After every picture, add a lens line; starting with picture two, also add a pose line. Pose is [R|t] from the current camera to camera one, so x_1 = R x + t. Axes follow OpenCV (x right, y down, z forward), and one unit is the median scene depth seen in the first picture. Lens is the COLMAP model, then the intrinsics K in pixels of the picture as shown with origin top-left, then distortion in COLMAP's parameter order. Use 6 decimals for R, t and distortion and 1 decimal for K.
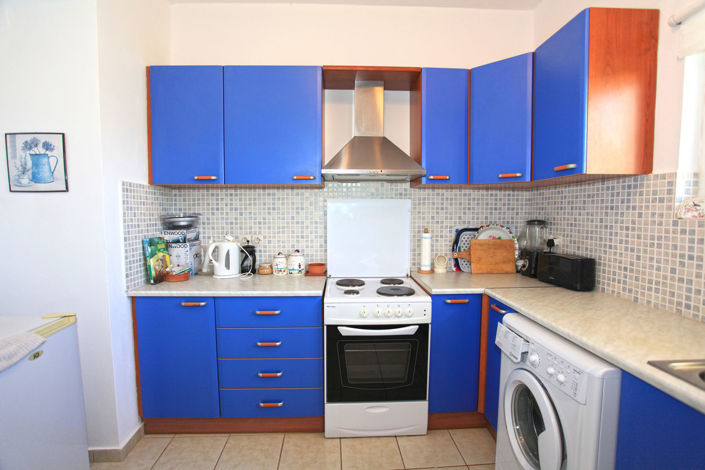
lens RADIAL K [[345.5, 0, 348.2], [0, 345.5, 237.1], [0, 0, 1]] dist [-0.057761, 0.020496]
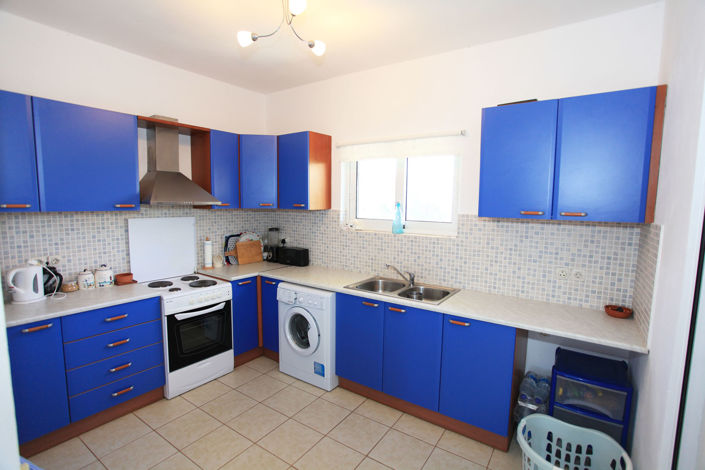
lens RADIAL K [[345.5, 0, 355.6], [0, 345.5, 236.1], [0, 0, 1]] dist [-0.057761, 0.020496]
pose [[0.611012, -0.071621, 0.788375, -0.591894], [0.044842, 0.997431, 0.055859, -0.095237], [-0.790350, 0.001221, 0.612654, -0.391194]]
